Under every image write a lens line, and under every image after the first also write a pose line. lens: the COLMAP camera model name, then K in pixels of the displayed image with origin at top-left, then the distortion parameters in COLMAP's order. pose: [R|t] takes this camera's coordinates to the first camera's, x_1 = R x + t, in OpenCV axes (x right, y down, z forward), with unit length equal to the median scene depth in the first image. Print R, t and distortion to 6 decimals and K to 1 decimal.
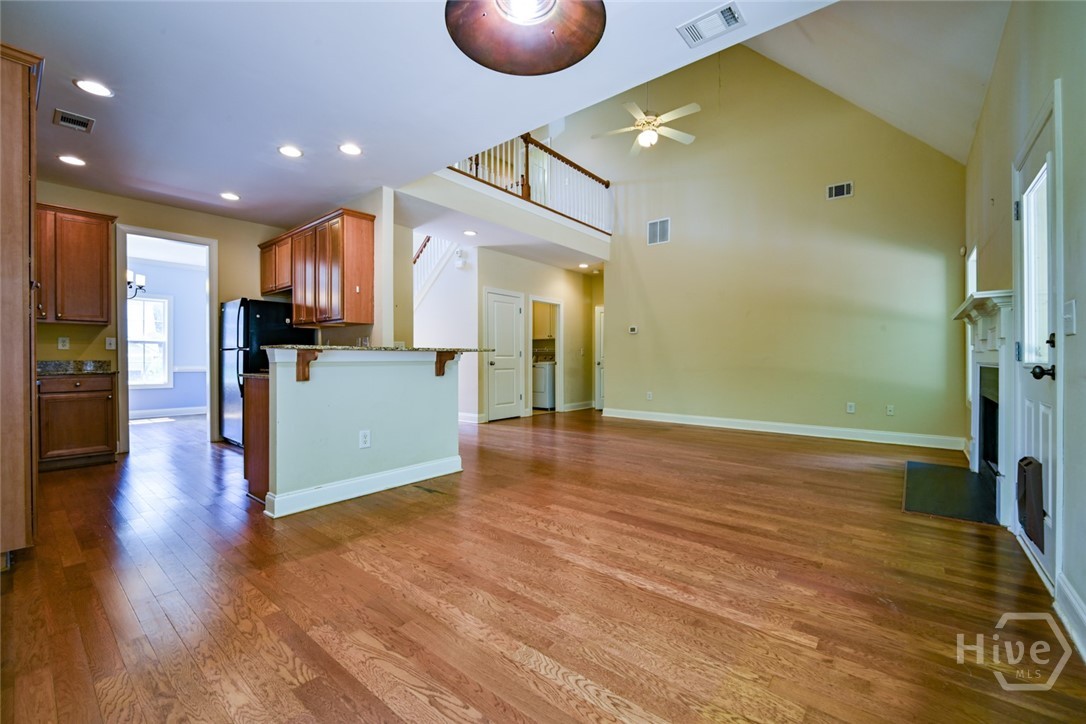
lens RADIAL K [[447.4, 0, 536.3], [0, 447.4, 363.4], [0, 0, 1]] dist [-0.011378, -0.001550]
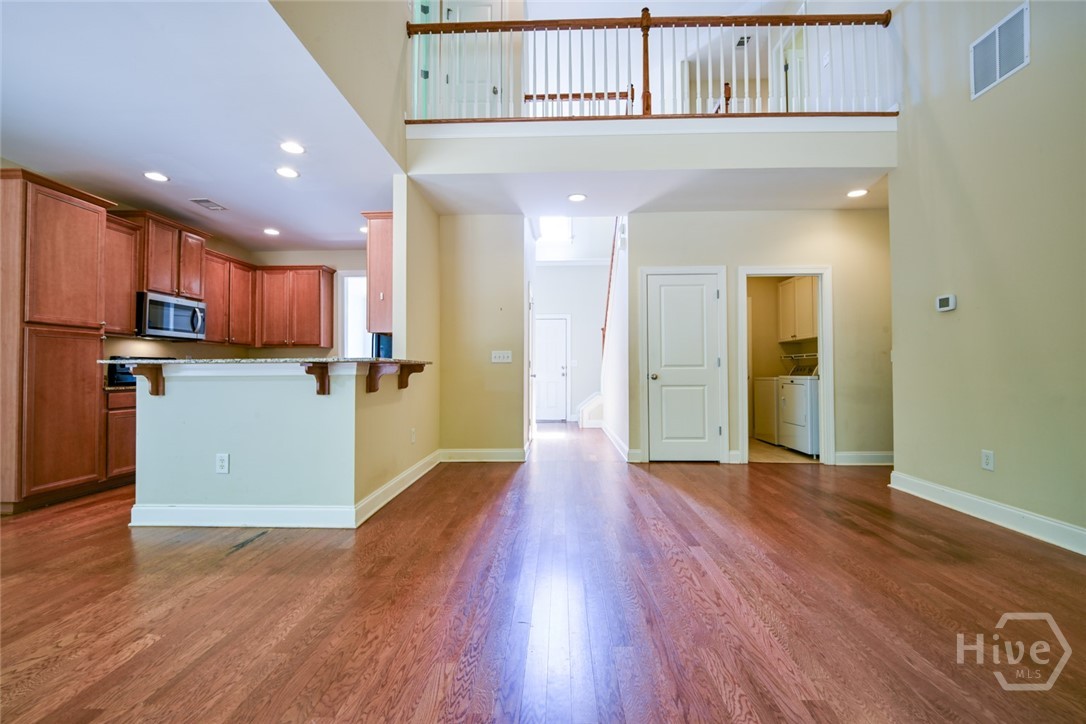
lens RADIAL K [[447.4, 0, 545.8], [0, 447.4, 358.8], [0, 0, 1]] dist [-0.011378, -0.001550]
pose [[0.615181, -0.023370, -0.788039, 0.330232], [-0.002675, 0.999493, -0.031730, -0.005450], [0.788381, 0.021628, 0.614807, 0.443999]]
